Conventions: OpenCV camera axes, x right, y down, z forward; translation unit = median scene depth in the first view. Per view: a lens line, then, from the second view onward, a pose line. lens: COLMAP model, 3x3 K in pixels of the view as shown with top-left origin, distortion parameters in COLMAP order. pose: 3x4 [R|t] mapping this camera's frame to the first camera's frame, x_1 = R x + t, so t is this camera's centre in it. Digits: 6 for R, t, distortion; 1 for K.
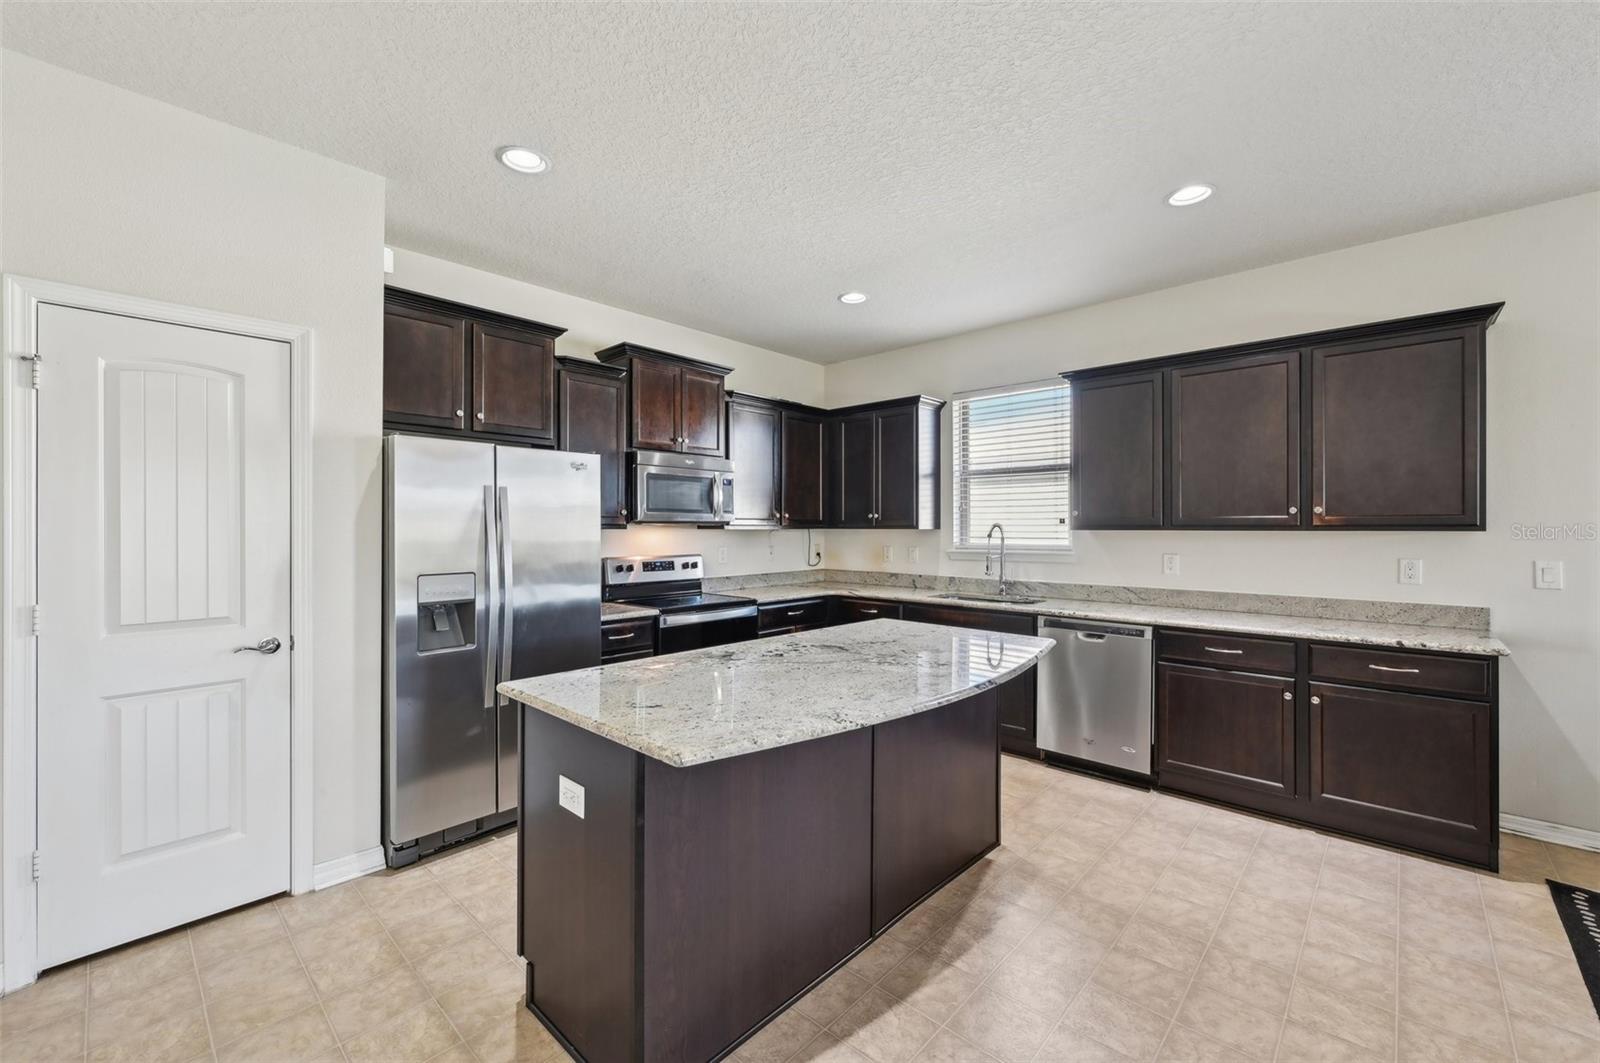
lens RADIAL K [[647.6, 0, 799.0], [0, 647.6, 528.1], [0, 0, 1]] dist [-0.002485, 0.000719]
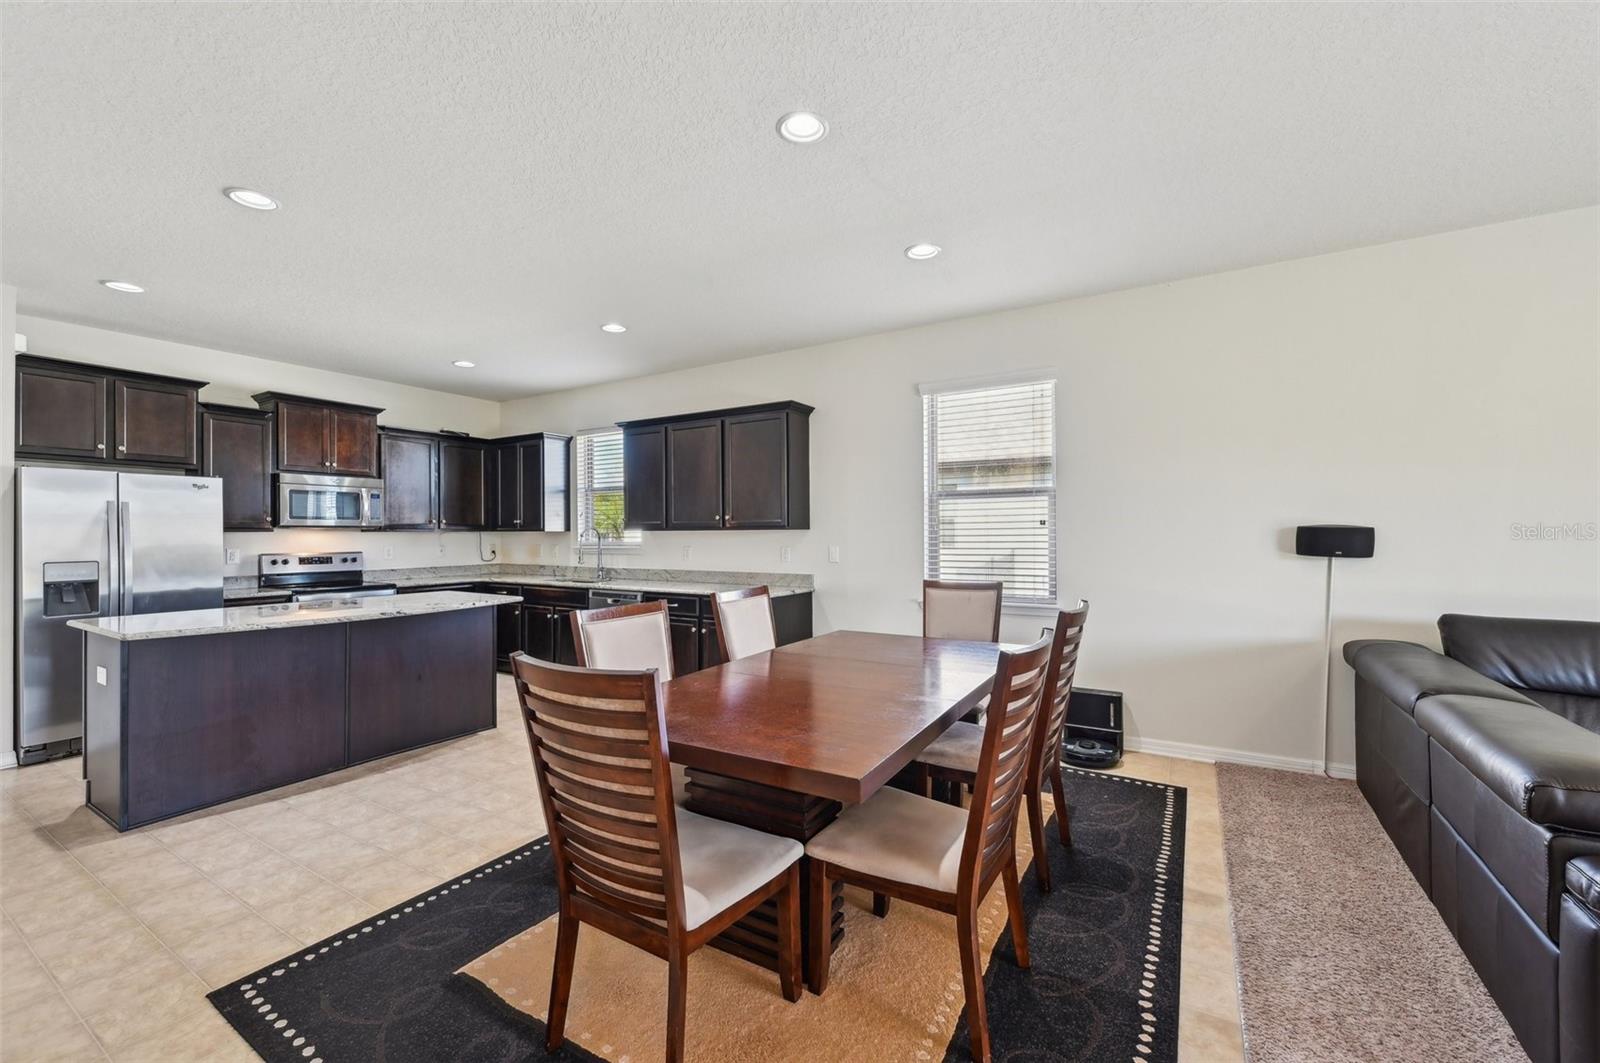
lens RADIAL K [[647.6, 0, 803.5], [0, 647.6, 531.7], [0, 0, 1]] dist [-0.002485, 0.000719]
pose [[0.978907, -0.005019, 0.204247, 0.655798], [0.005522, 0.999983, -0.001892, 0.012283], [-0.204234, 0.002980, 0.978918, -0.643509]]
